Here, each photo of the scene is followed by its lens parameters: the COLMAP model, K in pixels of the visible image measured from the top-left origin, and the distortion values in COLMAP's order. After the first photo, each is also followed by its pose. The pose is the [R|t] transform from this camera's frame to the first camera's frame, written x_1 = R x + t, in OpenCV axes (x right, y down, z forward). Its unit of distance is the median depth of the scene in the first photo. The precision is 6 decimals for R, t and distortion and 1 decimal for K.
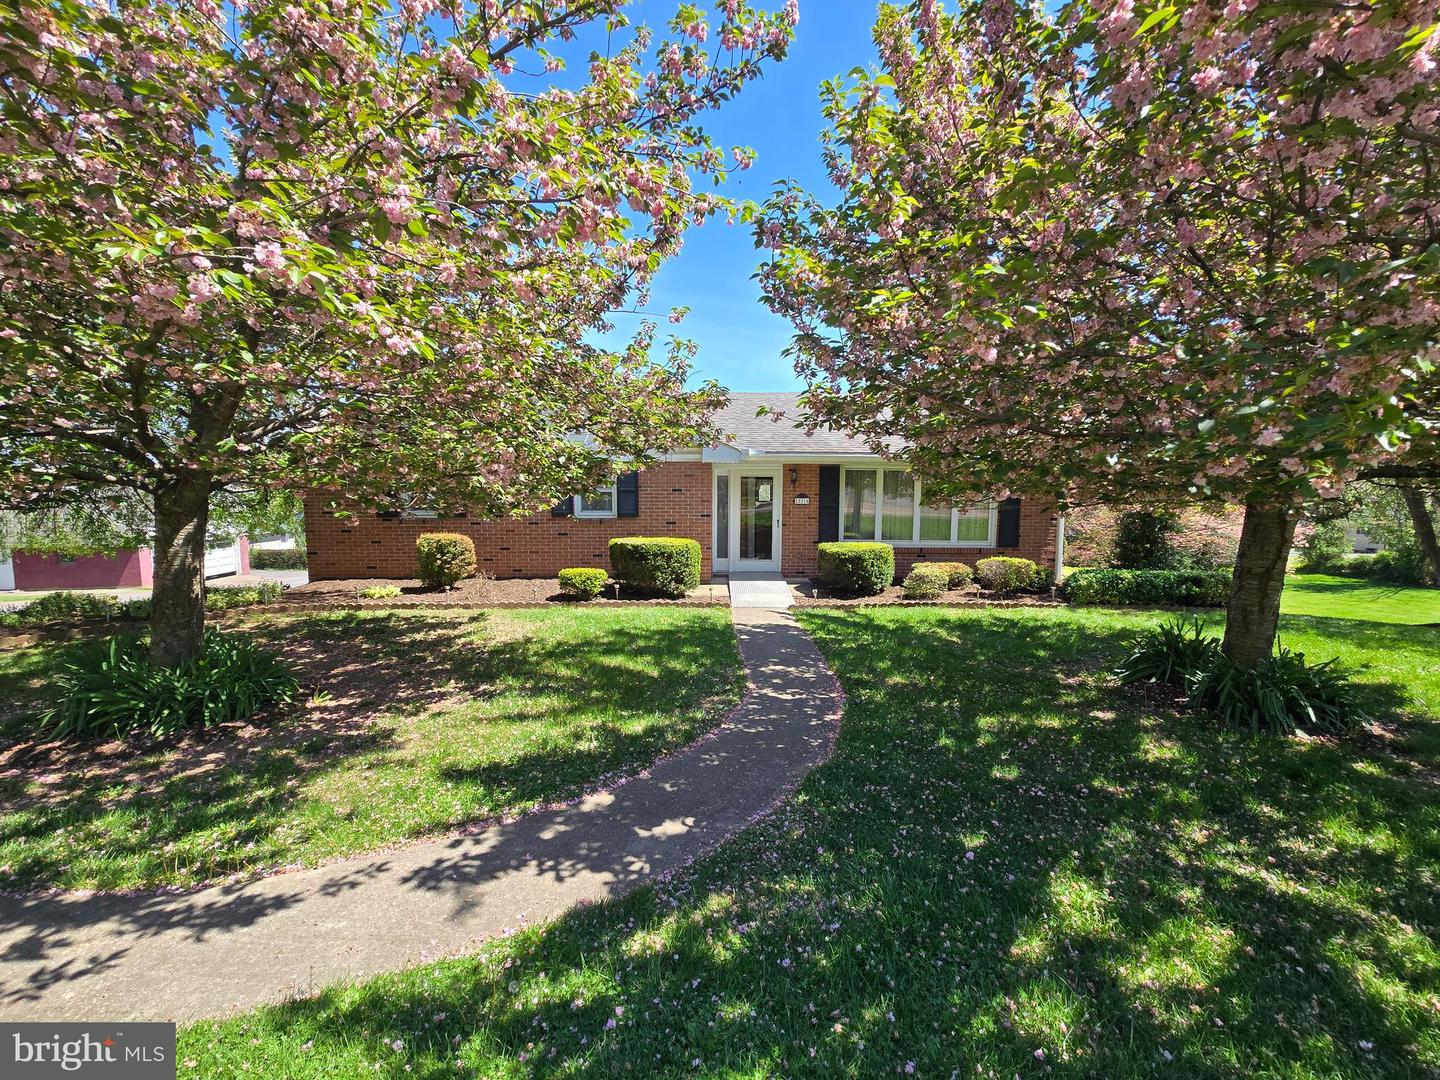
lens RADIAL K [[578.0, 0, 719.0], [0, 578.0, 542.5], [0, 0, 1]] dist [0.008482, 0.000269]
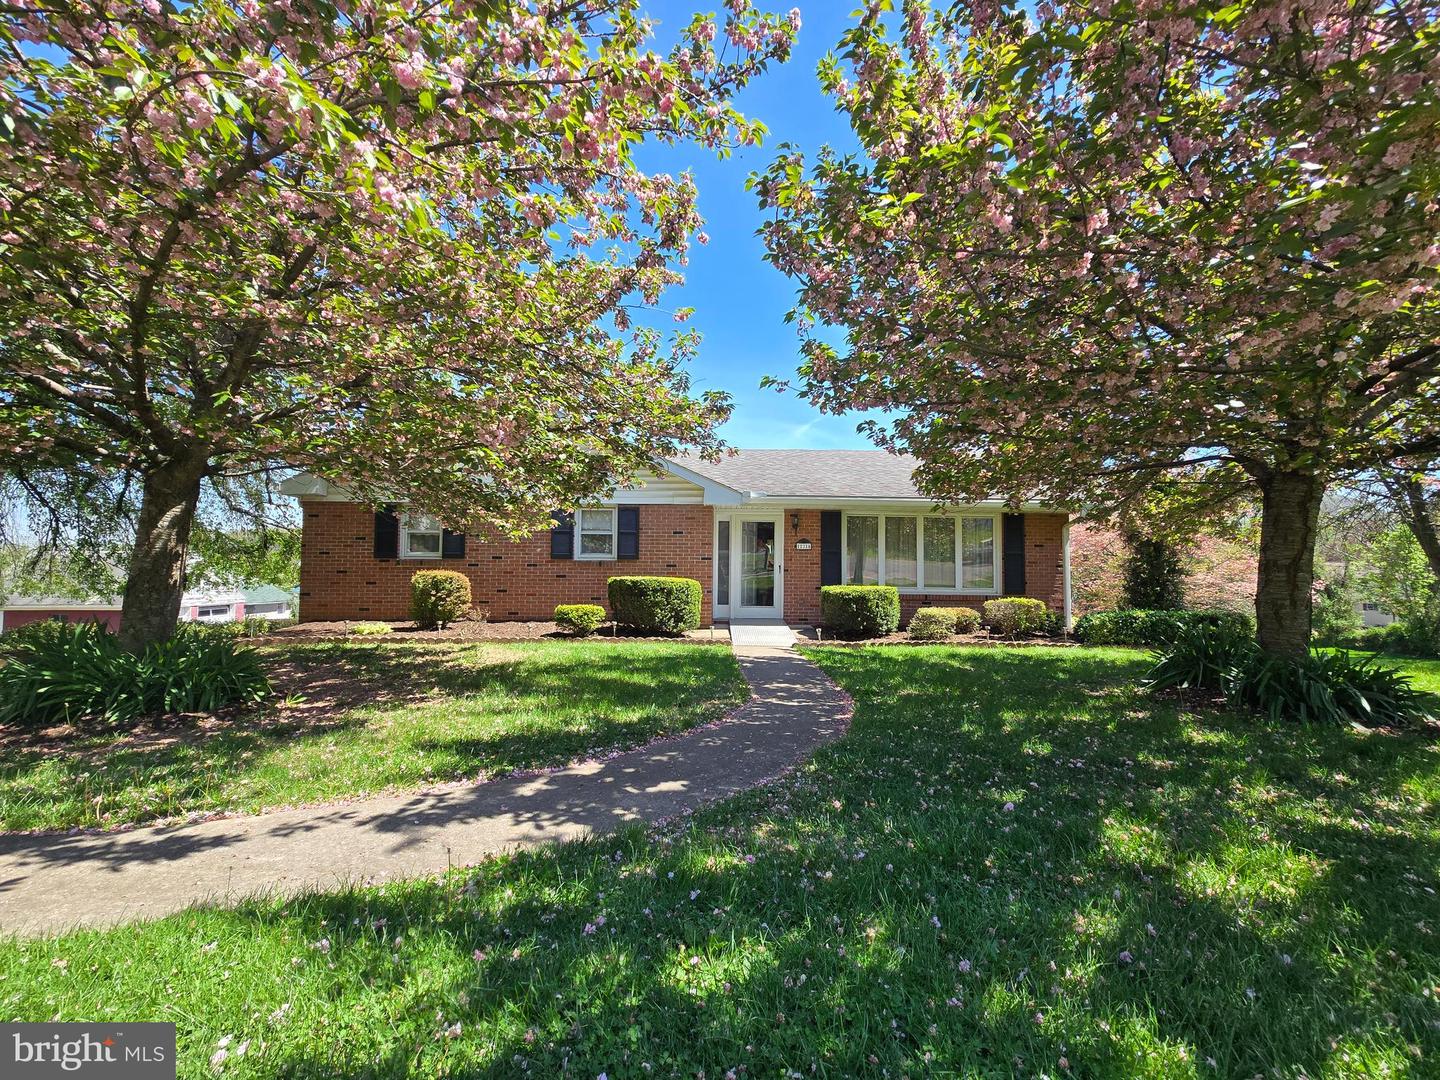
lens RADIAL K [[578.0, 0, 718.2], [0, 578.0, 538.4], [0, 0, 1]] dist [0.008482, 0.000269]
pose [[0.999966, 0.007887, -0.002281, -0.003318], [-0.008122, 0.990833, -0.134848, 0.141779], [0.001197, 0.134862, 0.990864, 0.043182]]
